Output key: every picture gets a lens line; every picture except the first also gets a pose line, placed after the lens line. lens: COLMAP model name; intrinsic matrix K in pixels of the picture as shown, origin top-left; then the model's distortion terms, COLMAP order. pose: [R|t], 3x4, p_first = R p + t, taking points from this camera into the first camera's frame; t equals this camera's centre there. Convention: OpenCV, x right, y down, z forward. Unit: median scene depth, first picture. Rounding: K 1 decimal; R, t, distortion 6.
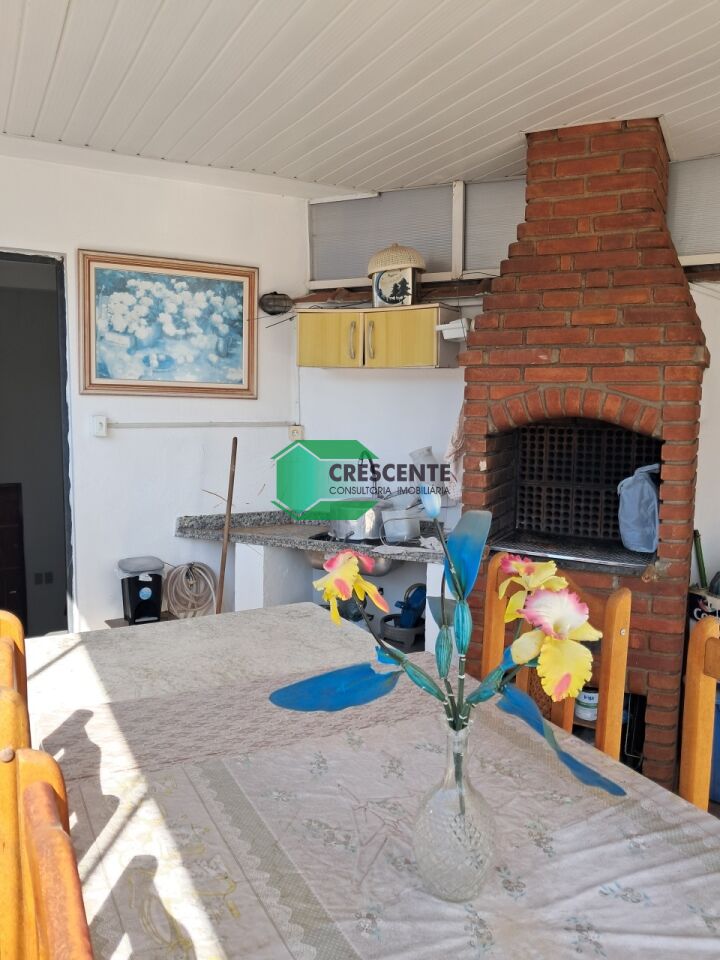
lens RADIAL K [[765.1, 0, 341.9], [0, 765.1, 484.3], [0, 0, 1]] dist [0.058347, -0.101759]
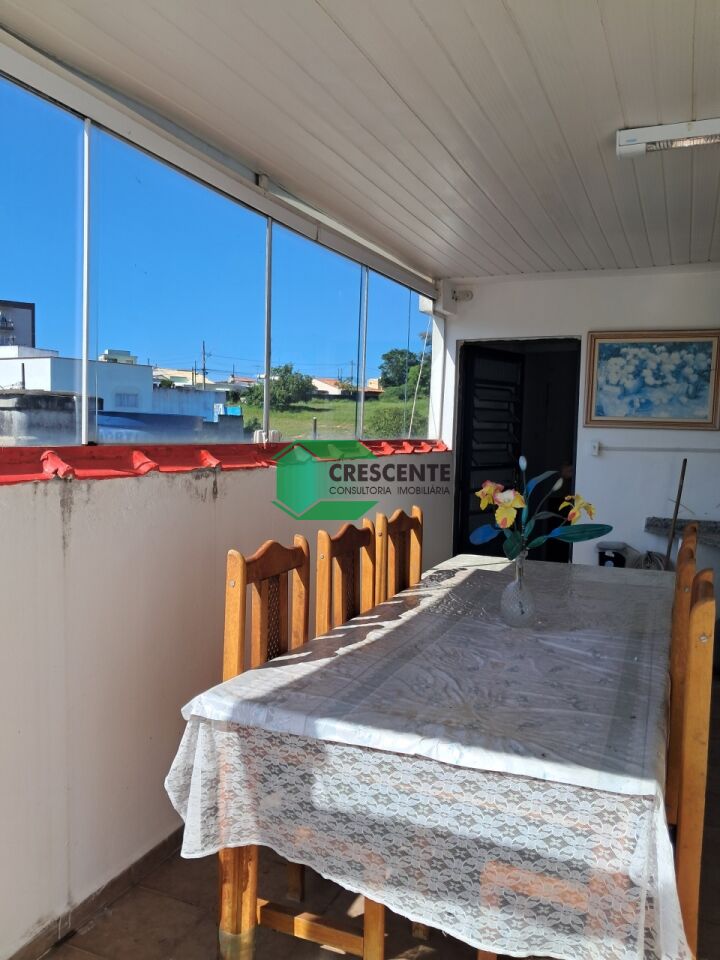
lens RADIAL K [[765.1, 0, 356.3], [0, 765.1, 458.6], [0, 0, 1]] dist [0.058347, -0.101759]
pose [[0.649993, 0.034972, -0.759135, 0.520818], [-0.101497, 0.993986, -0.041113, 0.052083], [0.753132, 0.103773, 0.649633, -0.303697]]
